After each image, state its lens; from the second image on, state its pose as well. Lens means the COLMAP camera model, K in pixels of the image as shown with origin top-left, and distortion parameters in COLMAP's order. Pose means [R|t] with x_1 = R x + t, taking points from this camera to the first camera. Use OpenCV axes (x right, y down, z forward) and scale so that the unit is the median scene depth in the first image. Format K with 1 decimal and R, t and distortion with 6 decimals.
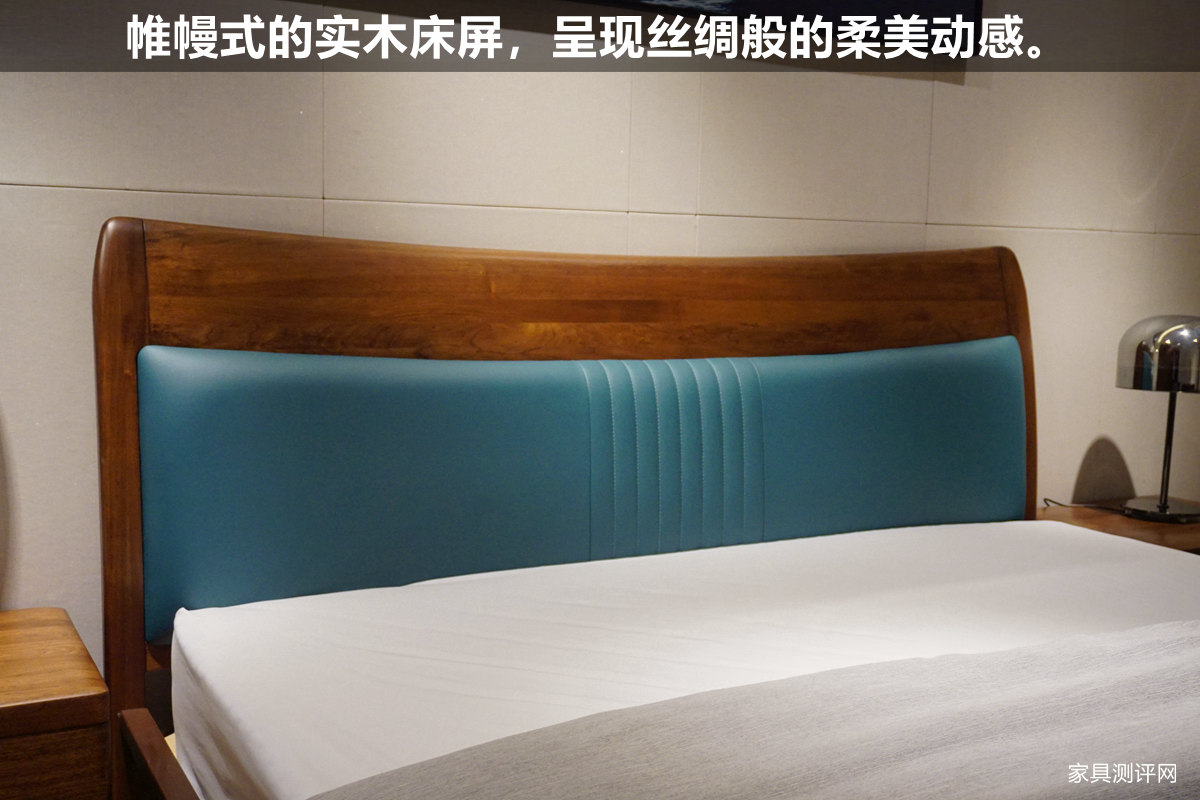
lens RADIAL K [[1313.0, 0, 600.0], [0, 1313.0, 400.0], [0, 0, 1]] dist [0.056770, -0.003880]
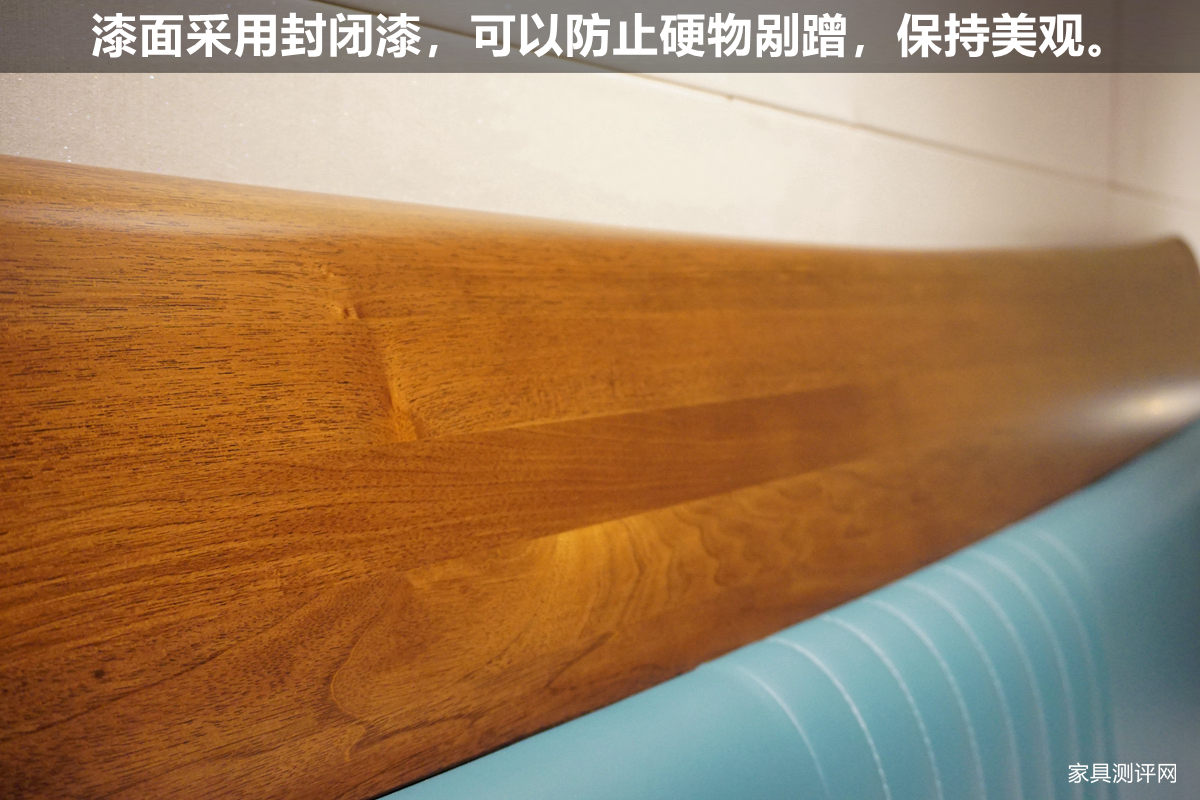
lens RADIAL K [[1125.2, 0, 600.0], [0, 1125.2, 400.0], [0, 0, 1]] dist [-0.001134, 0.000493]
pose [[0.930260, -0.063054, 0.361442, -0.111639], [0.069253, 0.997590, -0.004208, -0.078657], [-0.360305, 0.028945, 0.932385, 0.812487]]
